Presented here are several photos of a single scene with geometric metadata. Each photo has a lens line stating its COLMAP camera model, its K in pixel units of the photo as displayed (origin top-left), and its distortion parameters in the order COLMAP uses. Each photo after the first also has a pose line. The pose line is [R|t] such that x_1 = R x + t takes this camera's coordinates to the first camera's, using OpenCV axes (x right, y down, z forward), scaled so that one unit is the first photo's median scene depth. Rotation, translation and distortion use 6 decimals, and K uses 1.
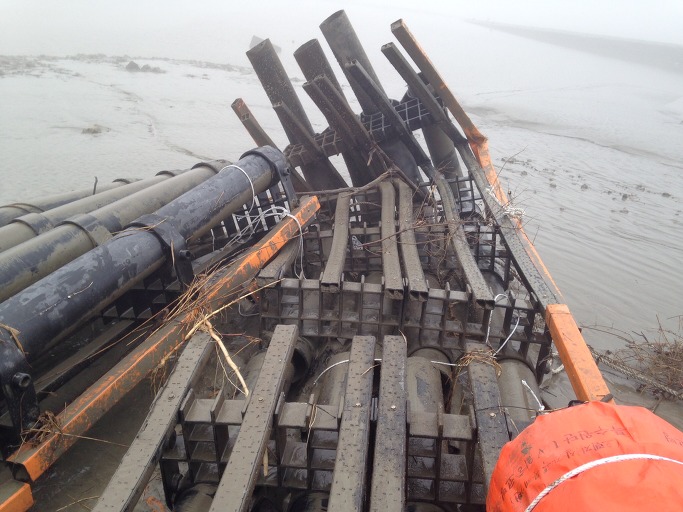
lens RADIAL K [[614.8, 0, 344.9], [0, 614.8, 253.8], [0, 0, 1]] dist [0.213236, -0.313210]
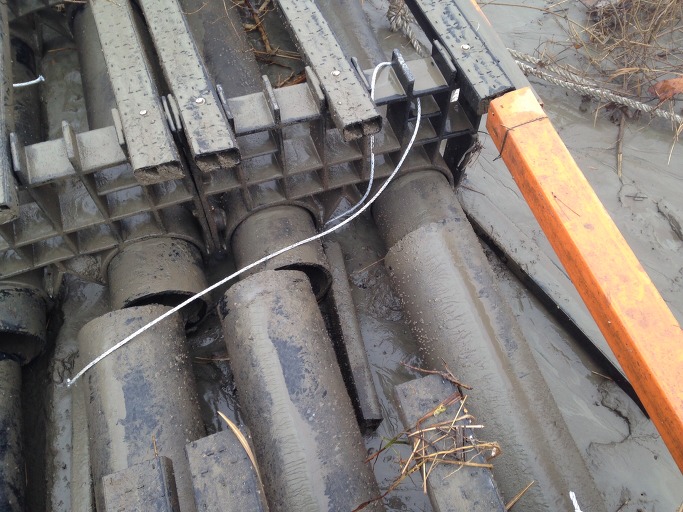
lens RADIAL K [[614.8, 0, 344.9], [0, 614.8, 253.8], [0, 0, 1]] dist [0.213236, -0.313210]
pose [[0.914314, -0.370148, 0.164380, 0.083575], [0.184569, 0.742082, 0.644398, -0.114973], [-0.360506, -0.558842, 0.746814, 0.490799]]
